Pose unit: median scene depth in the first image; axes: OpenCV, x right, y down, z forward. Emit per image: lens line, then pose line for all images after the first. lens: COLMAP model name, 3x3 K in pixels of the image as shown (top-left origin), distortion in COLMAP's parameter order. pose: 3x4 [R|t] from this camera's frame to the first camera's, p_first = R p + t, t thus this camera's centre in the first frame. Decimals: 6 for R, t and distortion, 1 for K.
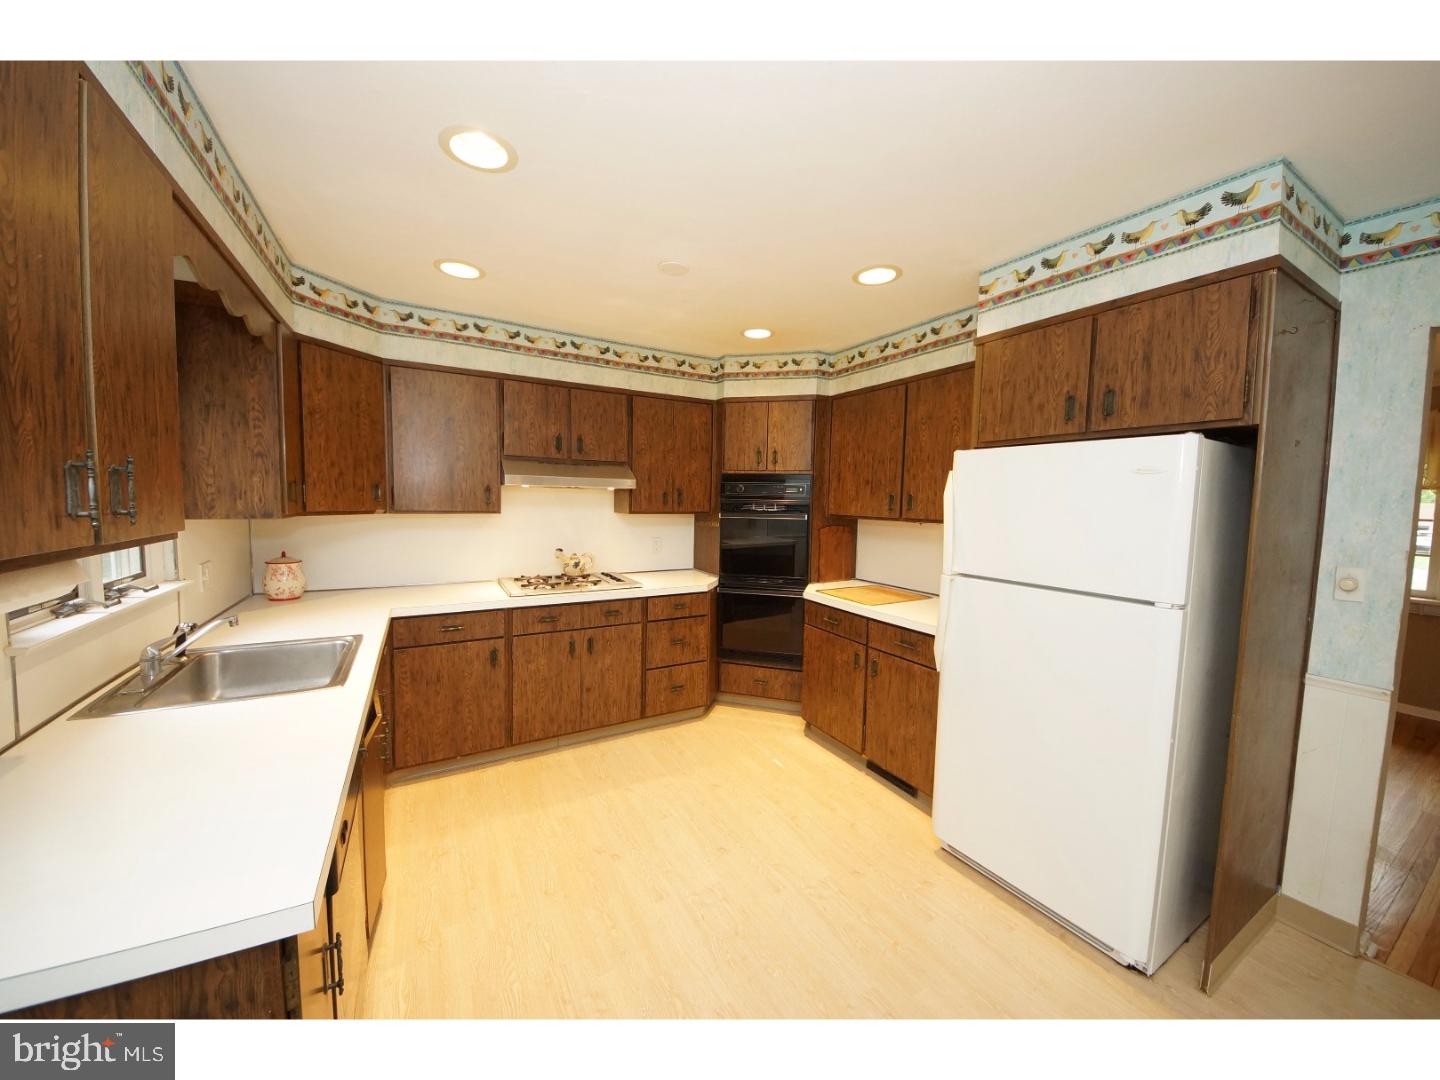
lens RADIAL K [[513.3, 0, 712.3], [0, 513.3, 538.1], [0, 0, 1]] dist [0.008447, -0.000374]
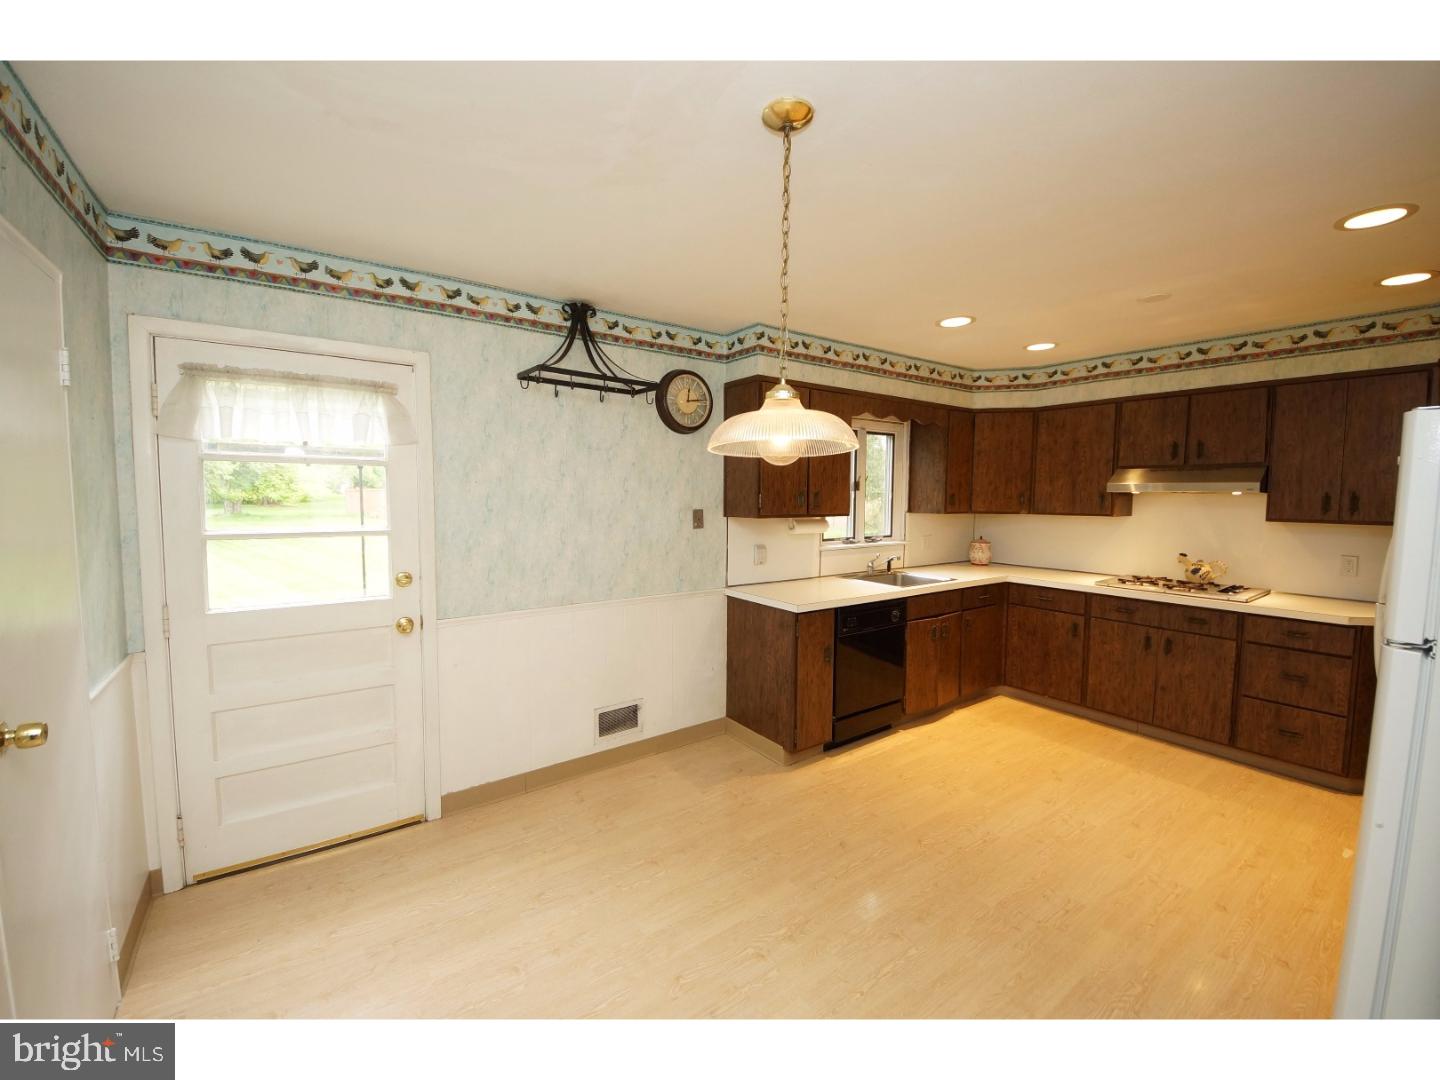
lens RADIAL K [[581.8, 0, 722.4], [0, 581.8, 534.7], [0, 0, 1]] dist [-0.012599, -0.000692]
pose [[0.111411, 0.051890, -0.992419, 0.791920], [-0.078839, 0.995950, 0.043224, 0.007108], [0.990642, 0.073426, 0.115051, -0.031773]]
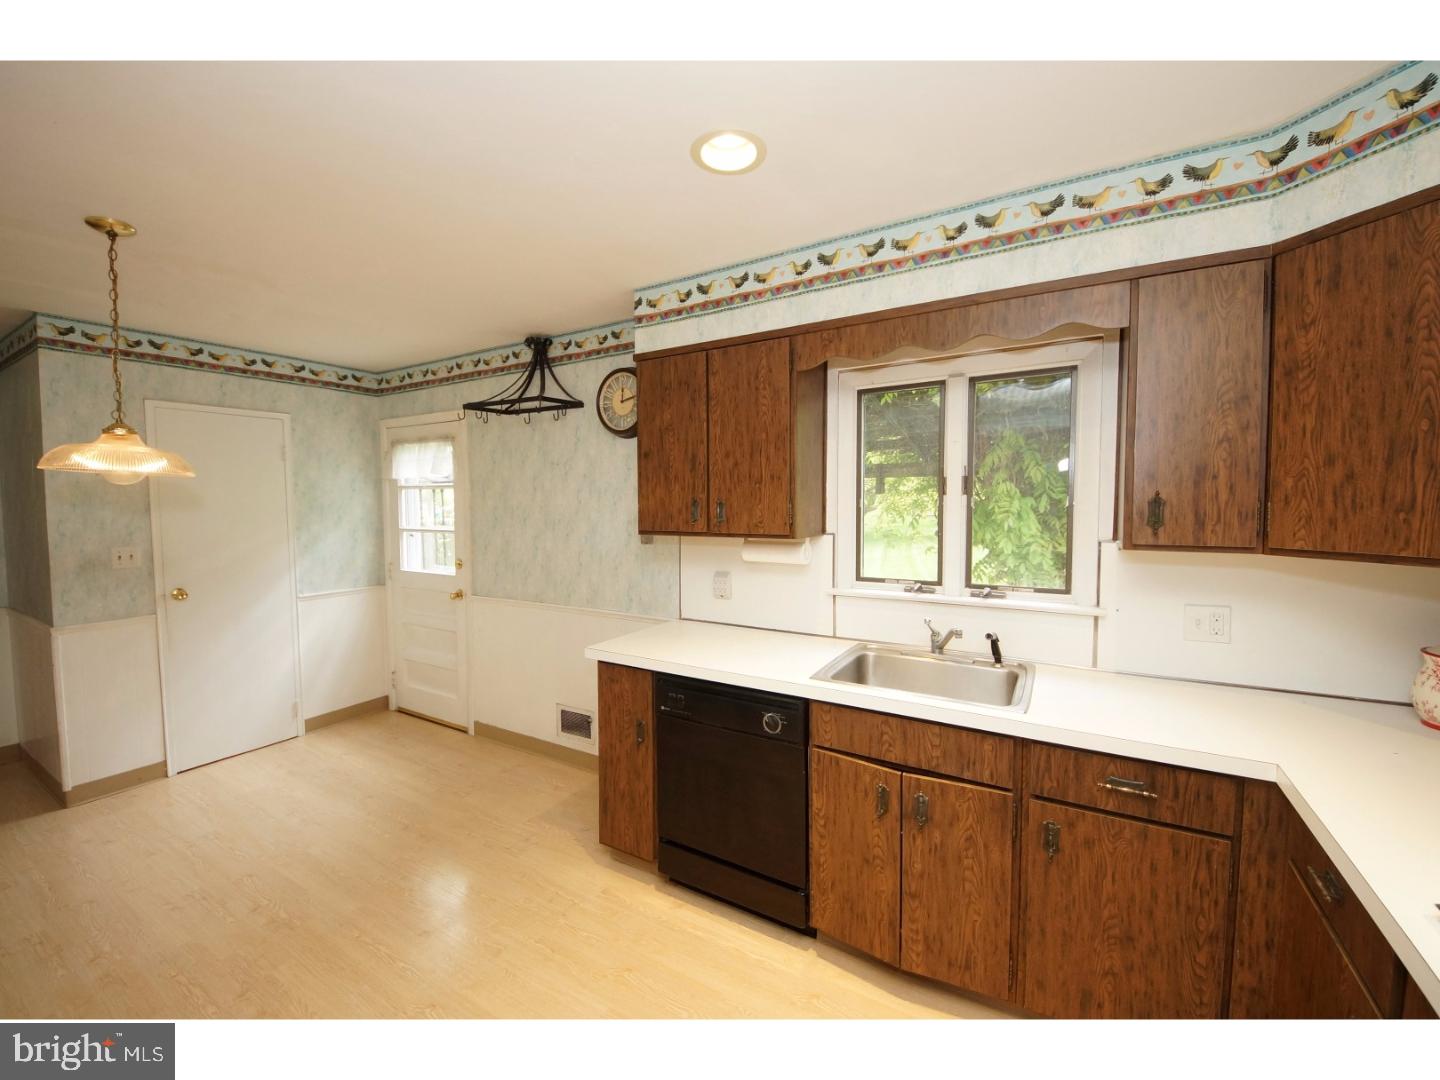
lens RADIAL K [[581.8, 0, 726.1], [0, 581.8, 533.8], [0, 0, 1]] dist [-0.012599, -0.000692]
pose [[-0.867423, 0.011500, -0.497438, 0.047532], [-0.048407, 0.993040, 0.107369, -0.080419], [0.495211, 0.117214, -0.860829, 0.947744]]
